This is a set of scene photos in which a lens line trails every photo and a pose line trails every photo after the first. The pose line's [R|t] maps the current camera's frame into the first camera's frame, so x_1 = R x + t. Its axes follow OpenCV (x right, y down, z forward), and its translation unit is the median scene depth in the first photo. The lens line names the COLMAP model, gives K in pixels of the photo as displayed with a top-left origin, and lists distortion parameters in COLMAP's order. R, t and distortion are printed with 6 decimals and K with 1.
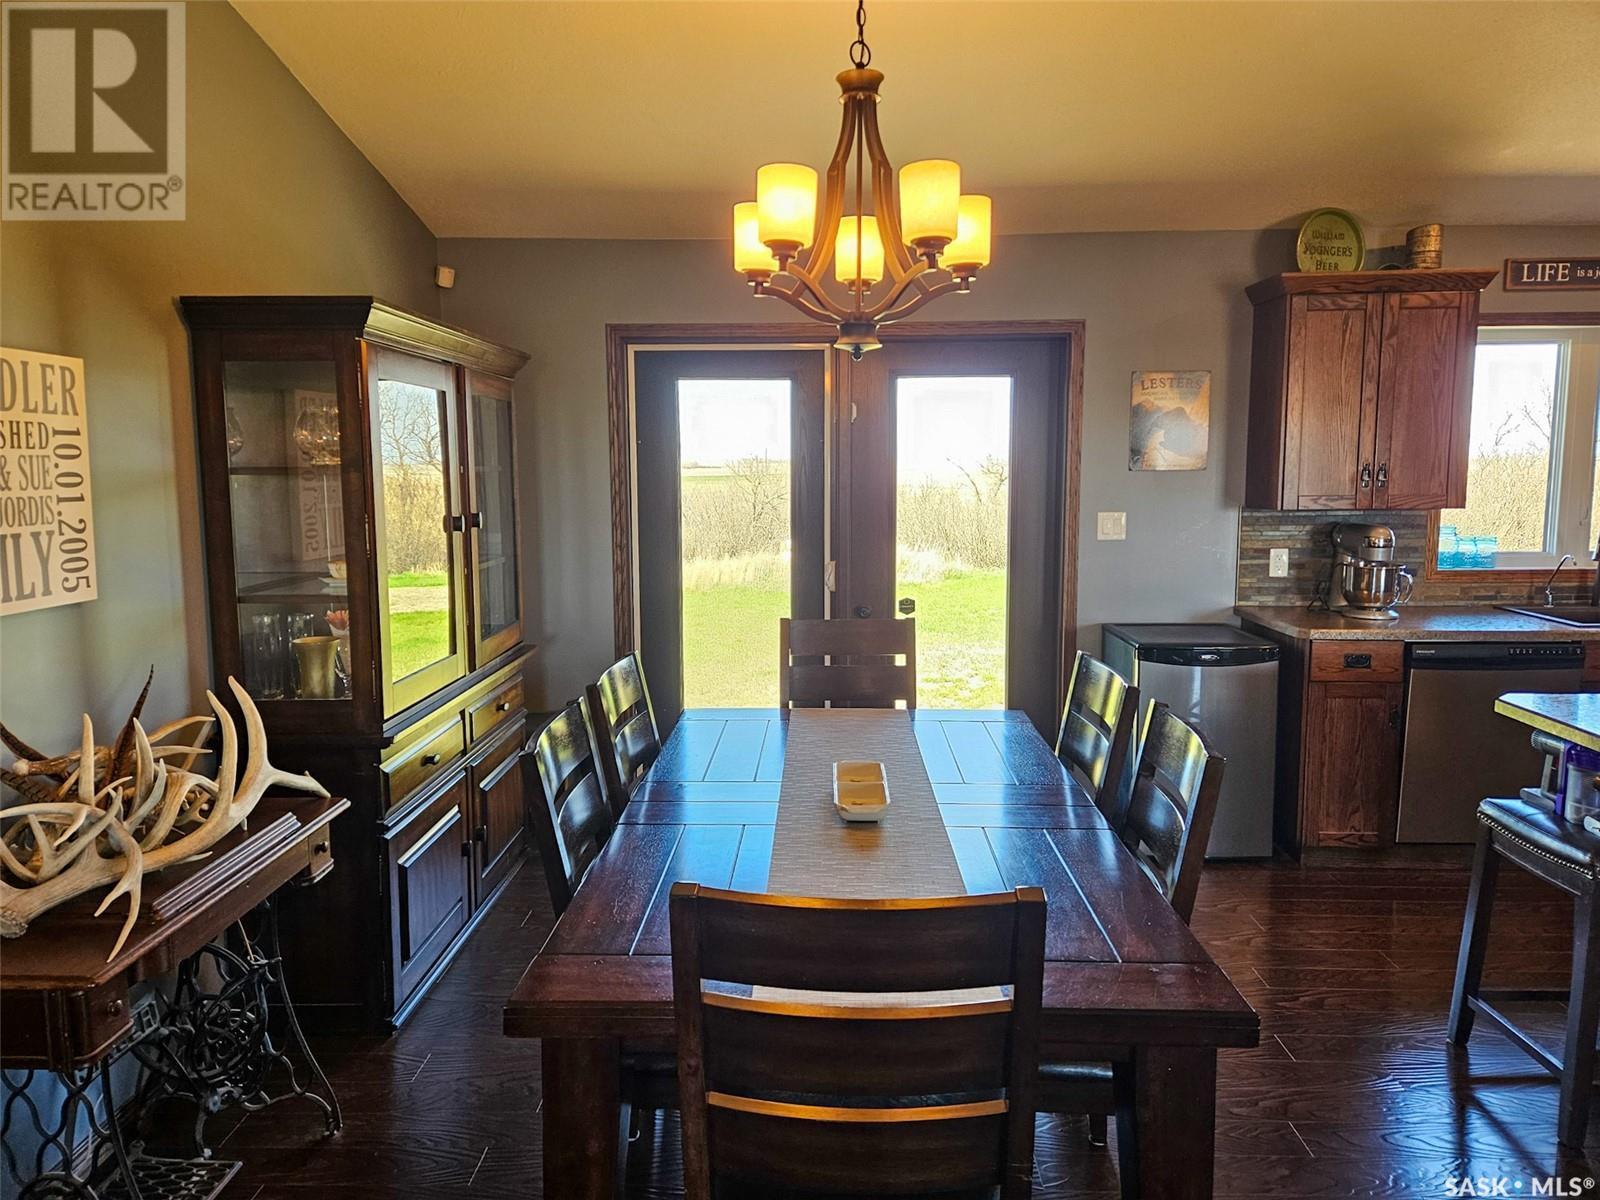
lens RADIAL K [[1107.8, 0, 715.3], [0, 1107.8, 575.0], [0, 0, 1]] dist [0.065922, -0.056858]
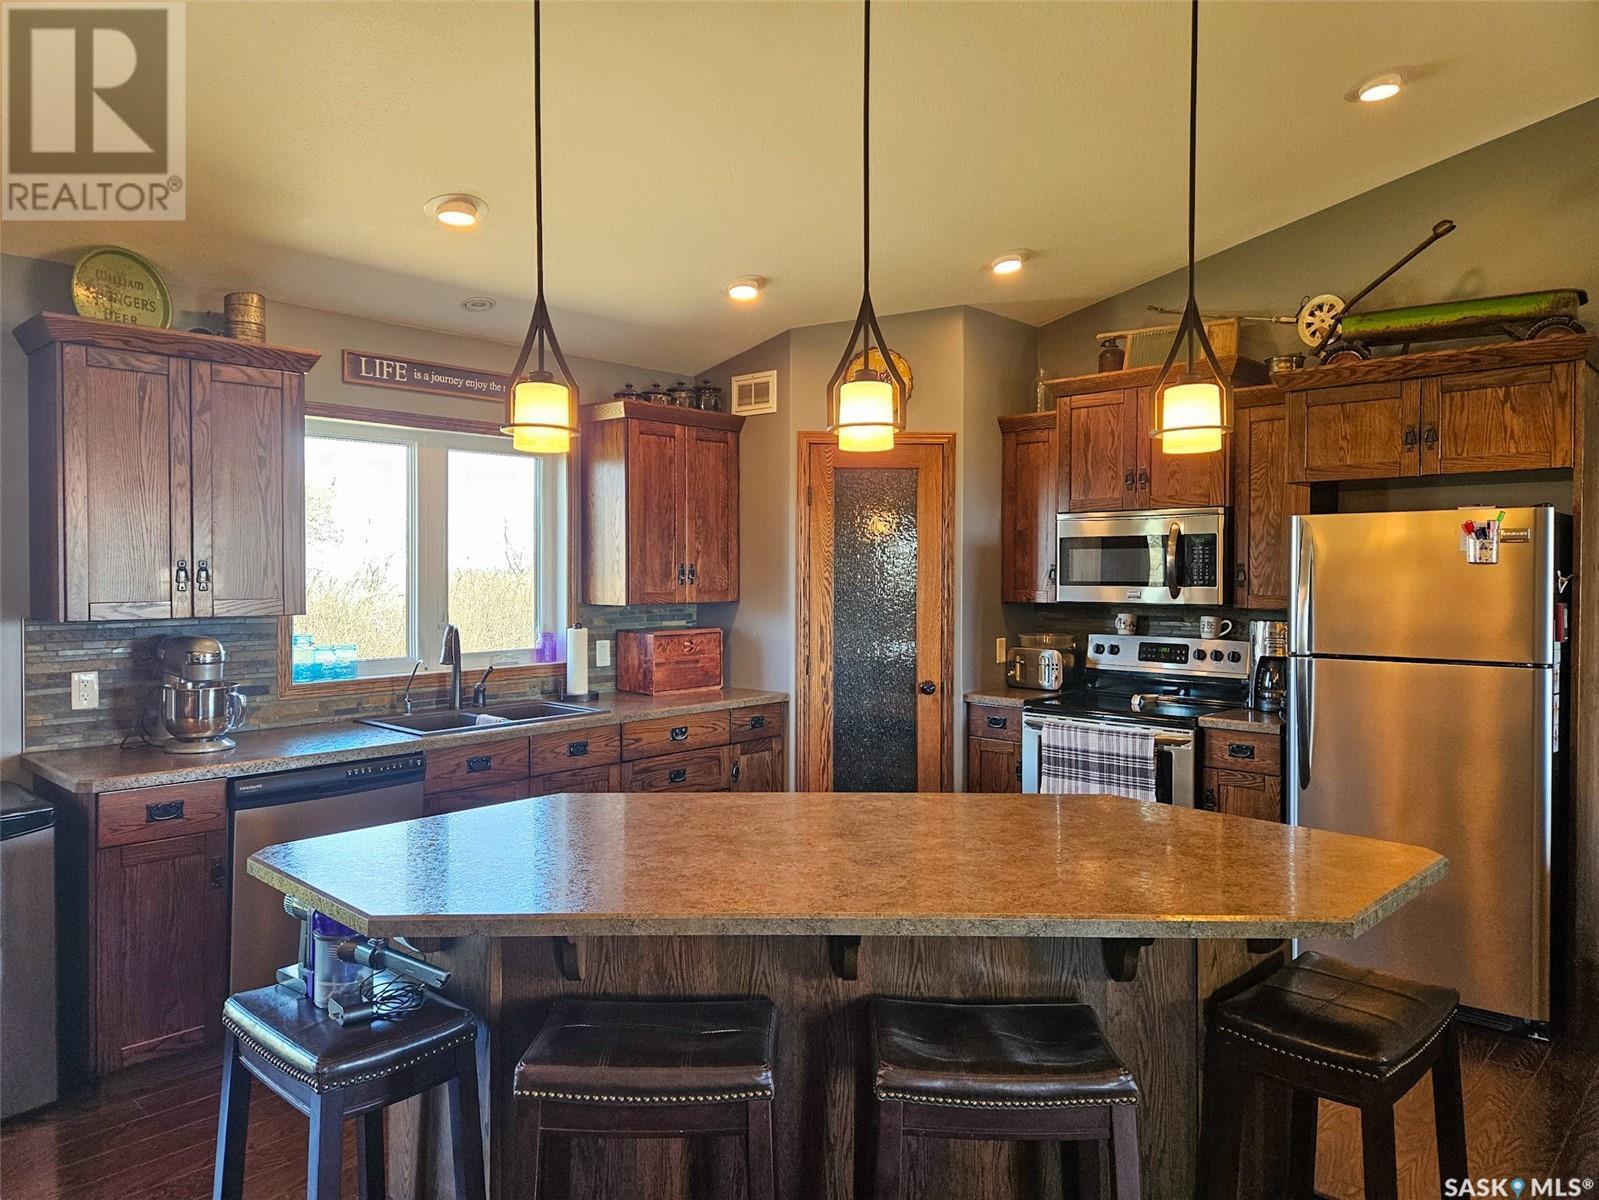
lens RADIAL K [[1107.1, 0, 743.5], [0, 1107.1, 570.7], [0, 0, 1]] dist [0.065922, -0.056858]
pose [[0.684498, 0.005506, 0.728994, 0.262318], [0.071036, 0.994709, -0.074213, -0.003527], [-0.725546, 0.102583, 0.680485, 0.149526]]
